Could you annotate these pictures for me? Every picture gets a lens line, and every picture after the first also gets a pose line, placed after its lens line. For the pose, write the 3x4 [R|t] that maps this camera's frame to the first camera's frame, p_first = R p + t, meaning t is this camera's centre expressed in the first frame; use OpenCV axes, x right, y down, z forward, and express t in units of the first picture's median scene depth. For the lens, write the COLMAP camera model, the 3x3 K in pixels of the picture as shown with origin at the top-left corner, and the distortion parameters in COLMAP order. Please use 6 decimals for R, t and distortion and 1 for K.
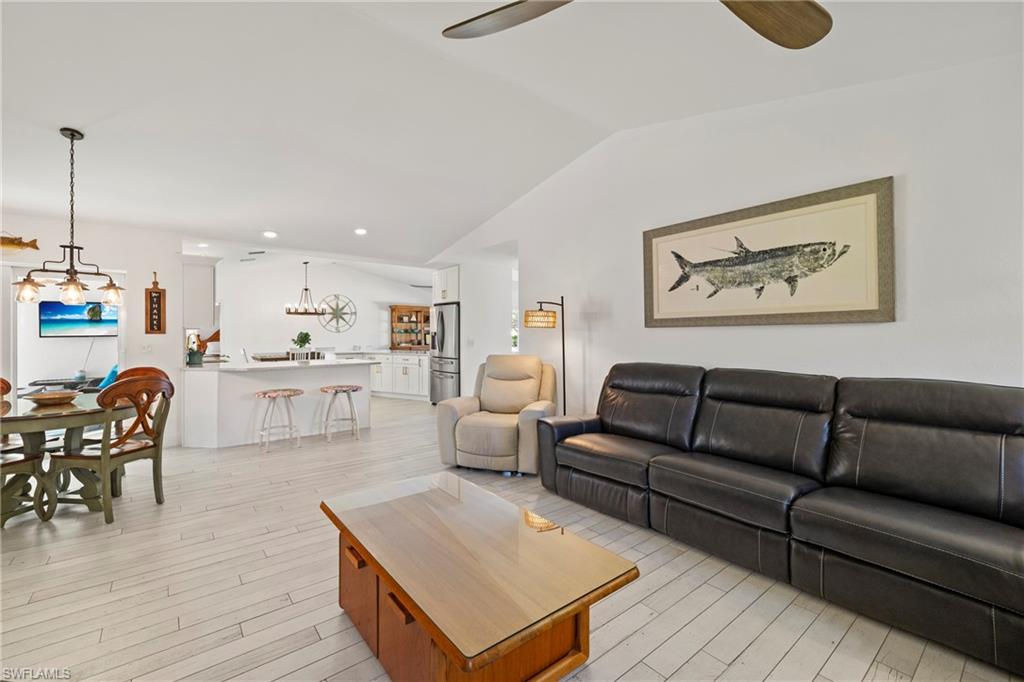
lens RADIAL K [[428.9, 0, 503.5], [0, 428.9, 333.0], [0, 0, 1]] dist [-0.002742, 0.000180]
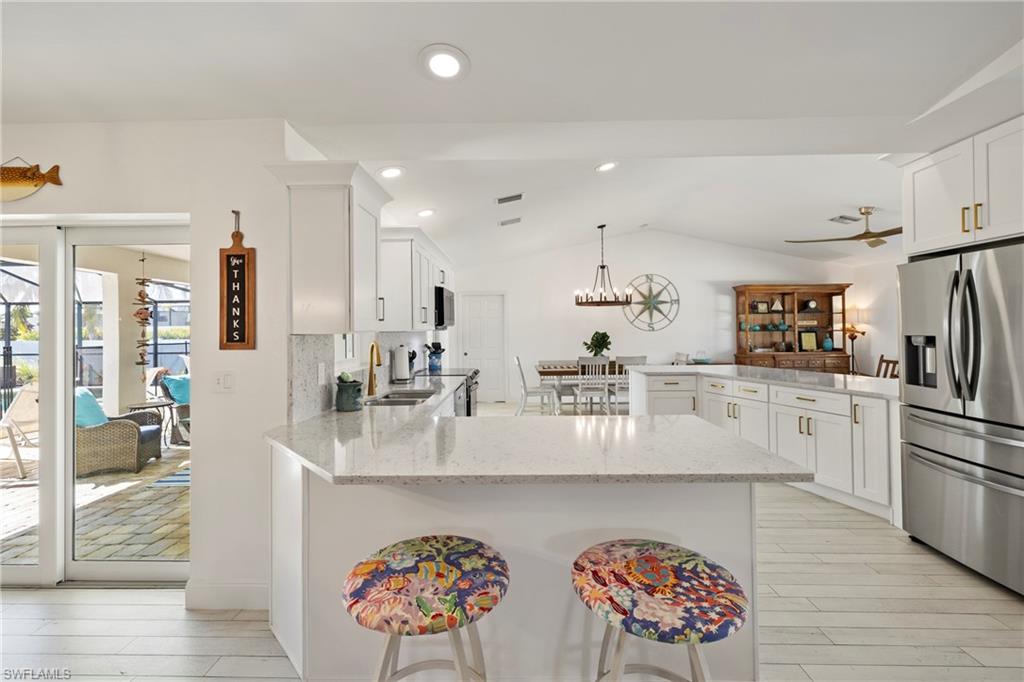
lens RADIAL K [[438.7, 0, 506.6], [0, 438.7, 324.5], [0, 0, 1]] dist [0.002666, -0.000416]
pose [[0.768257, -0.013212, -0.640005, -0.143790], [0.009220, 0.999912, -0.009575, -0.008098], [0.640075, 0.001455, 0.768311, 0.388736]]
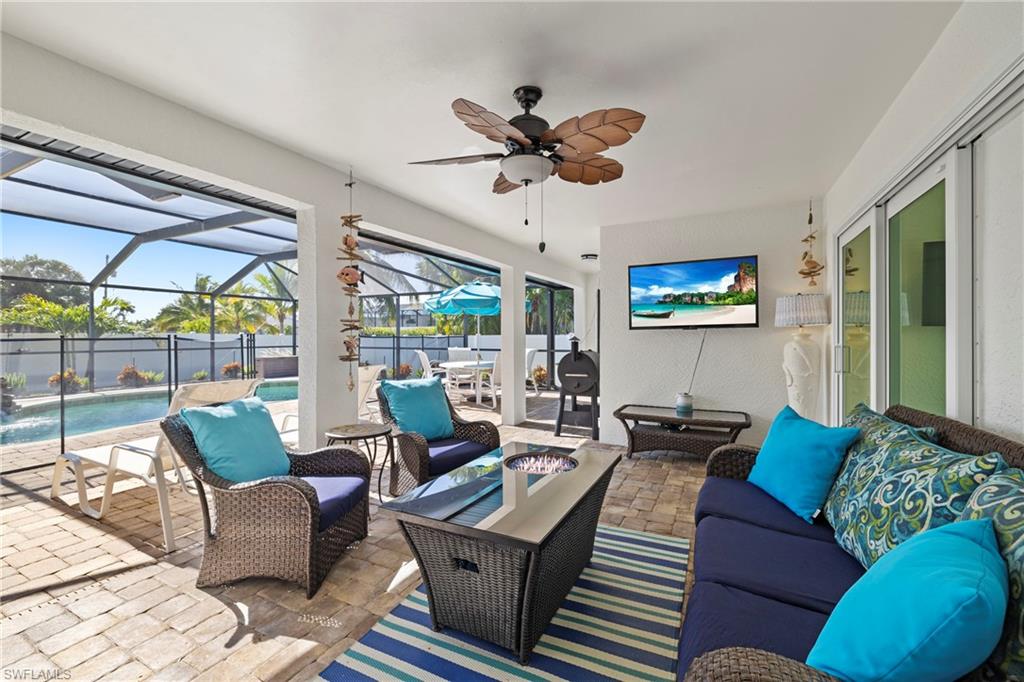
lens RADIAL K [[428.9, 0, 509.0], [0, 428.9, 337.3], [0, 0, 1]] dist [-0.002742, 0.000180]
pose [[0.414260, 0.004112, -0.910149, -0.509636], [0.004130, 0.999971, 0.006398, 0.013704], [0.910149, -0.006409, 0.414231, 0.495479]]
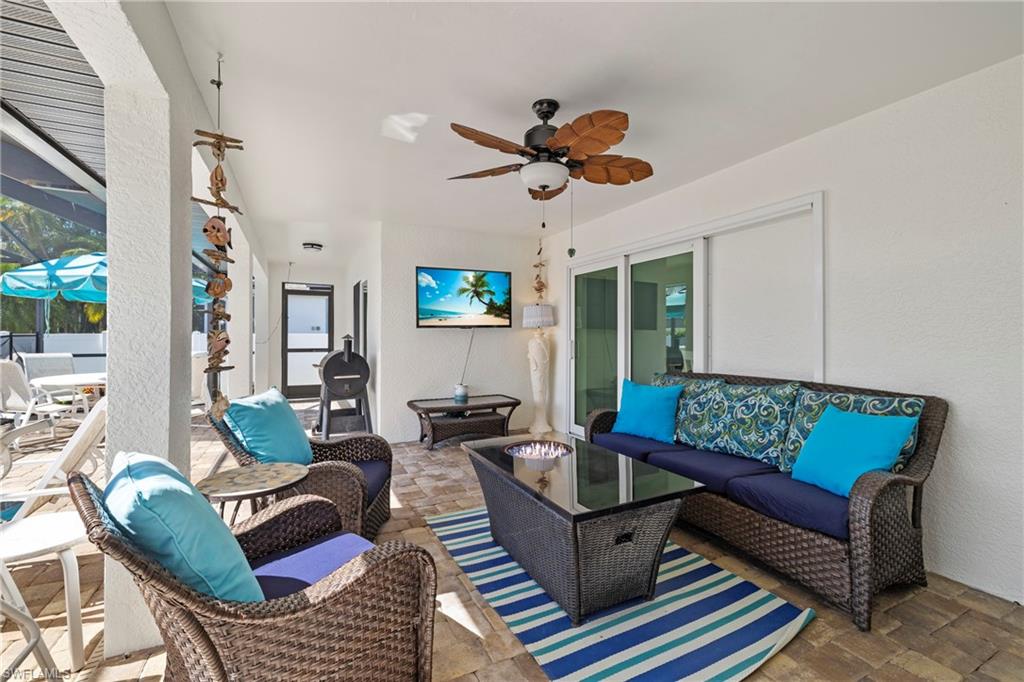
lens RADIAL K [[428.9, 0, 498.9], [0, 428.9, 336.6], [0, 0, 1]] dist [-0.002742, 0.000180]
pose [[0.975598, 0.001672, -0.219558, -0.682189], [-0.000227, 0.999978, 0.006605, 0.015640], [0.219564, -0.006394, 0.975577, 0.356948]]
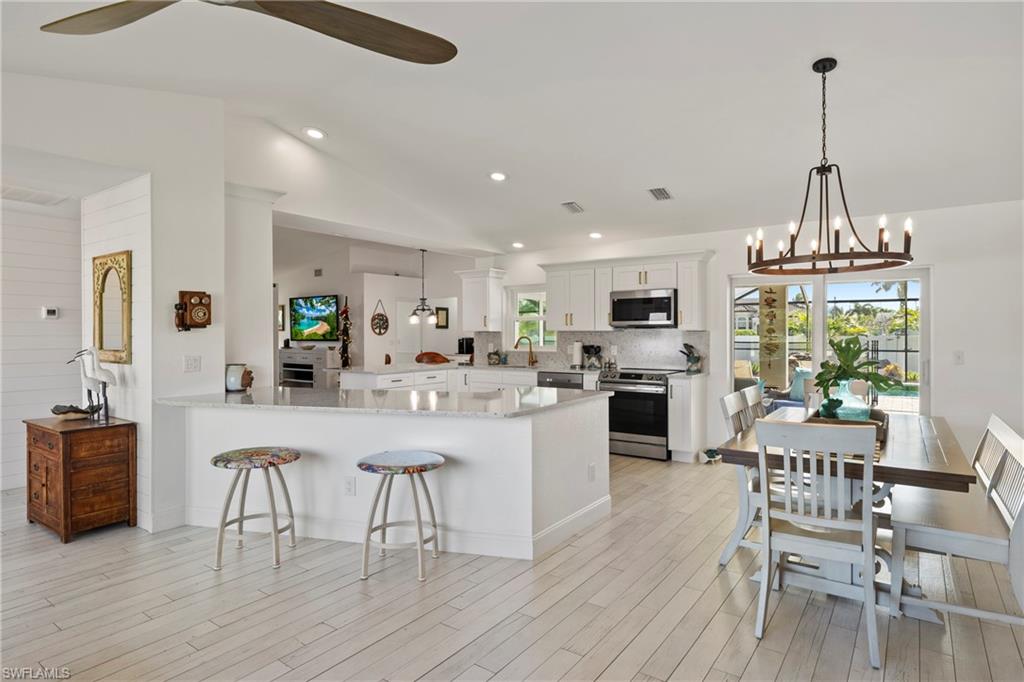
lens RADIAL K [[561.2, 0, 502.7], [0, 561.2, 332.4], [0, 0, 1]] dist [-0.005662, -0.000161]
pose [[-0.962875, 0.004715, -0.269905, -0.185934], [0.004639, 0.999989, 0.000922, -0.005863], [0.269906, -0.000364, -0.962887, 1.264198]]
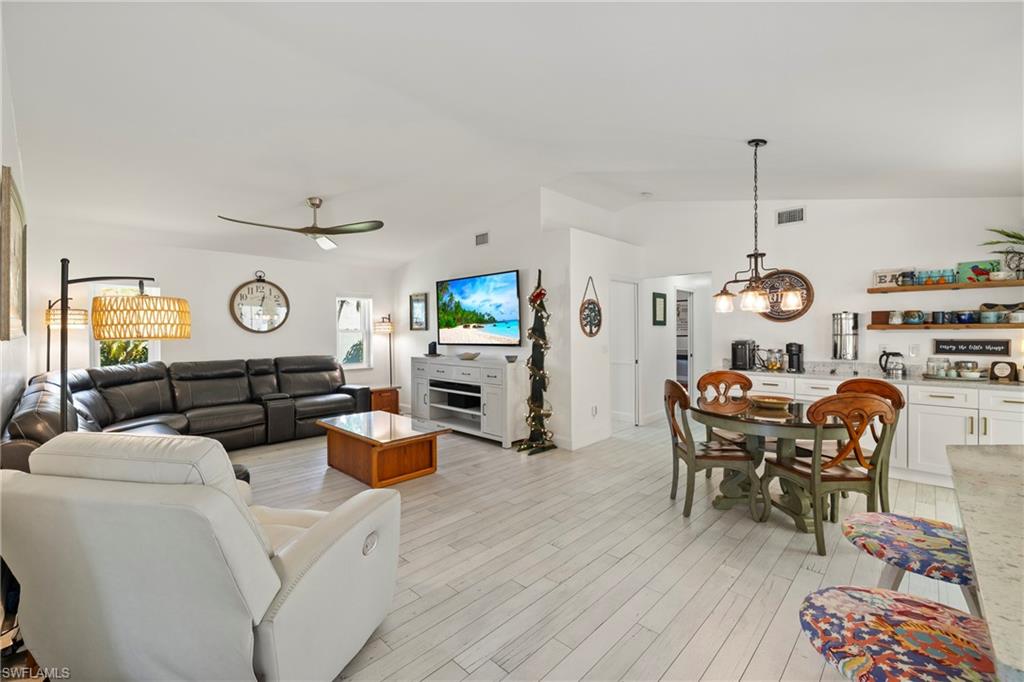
lens RADIAL K [[428.9, 0, 500.3], [0, 428.9, 336.5], [0, 0, 1]] dist [-0.002742, 0.000180]
pose [[-0.992526, 0.010753, -0.121562, -0.085103], [0.009418, 0.999889, 0.011547, -0.007510], [0.121673, 0.010316, -0.992517, 0.602122]]
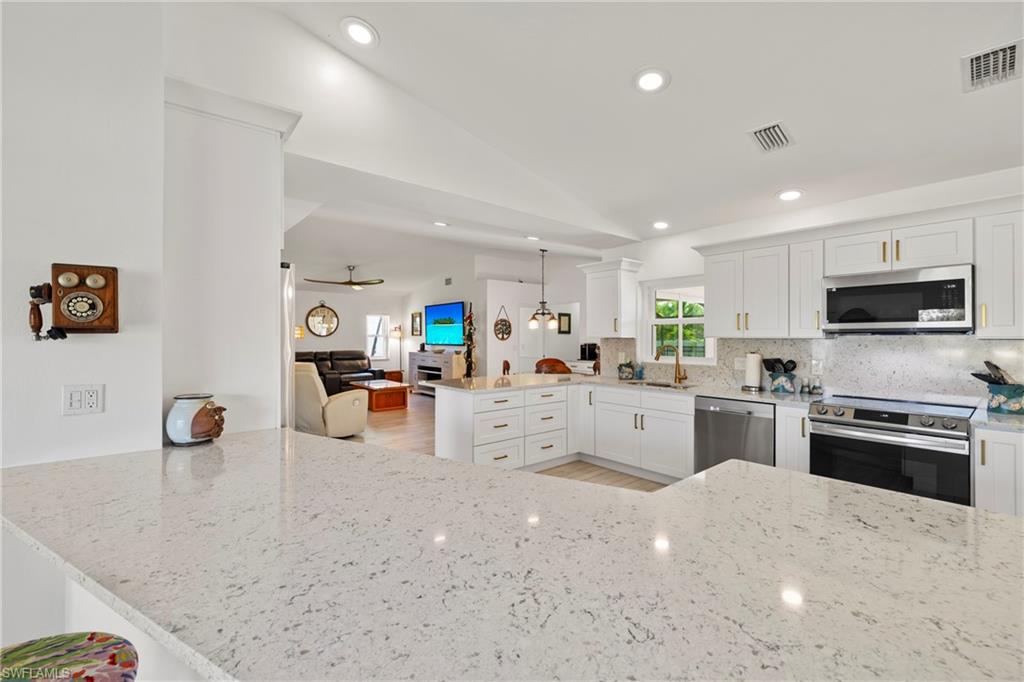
lens RADIAL K [[428.9, 0, 501.8], [0, 428.9, 336.2], [0, 0, 1]] dist [-0.002742, 0.000180]
pose [[-0.999896, 0.001282, -0.014369, -0.237778], [0.001297, 0.999999, -0.000981, -0.008087], [0.014368, -0.001000, -0.999896, 0.992919]]
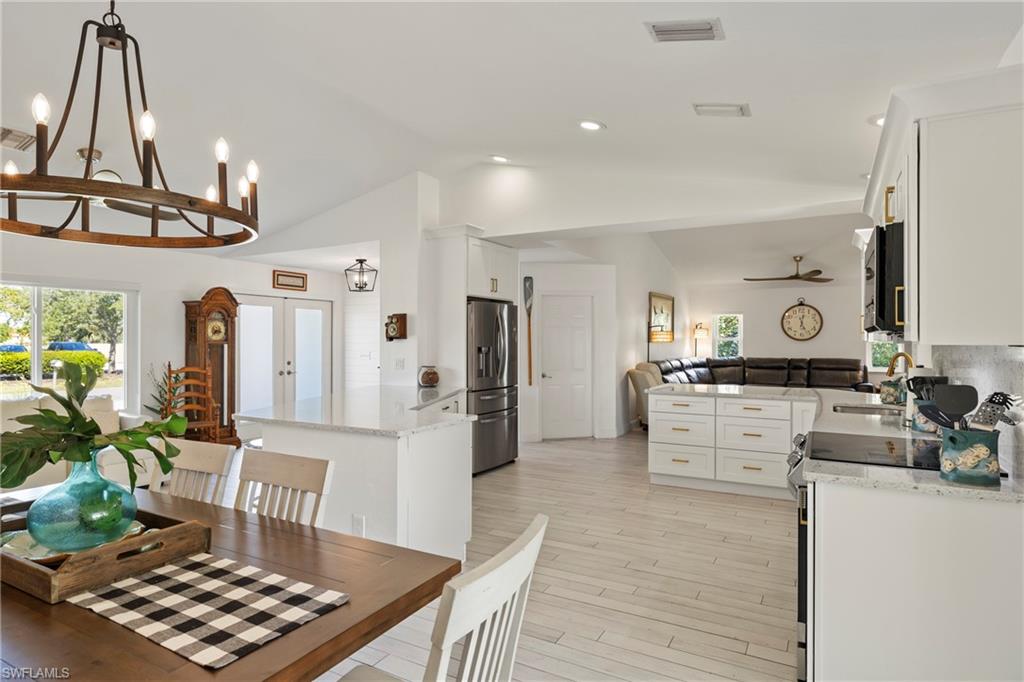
lens RADIAL K [[577.4, 0, 493.0], [0, 577.4, 341.6], [0, 0, 1]] dist [-0.011868, 0.001707]
pose [[-0.357892, -0.000577, 0.933763, -0.667509], [-0.000171, 1.000000, 0.000553, -0.007328], [-0.933763, 0.000038, -0.357892, 0.951578]]
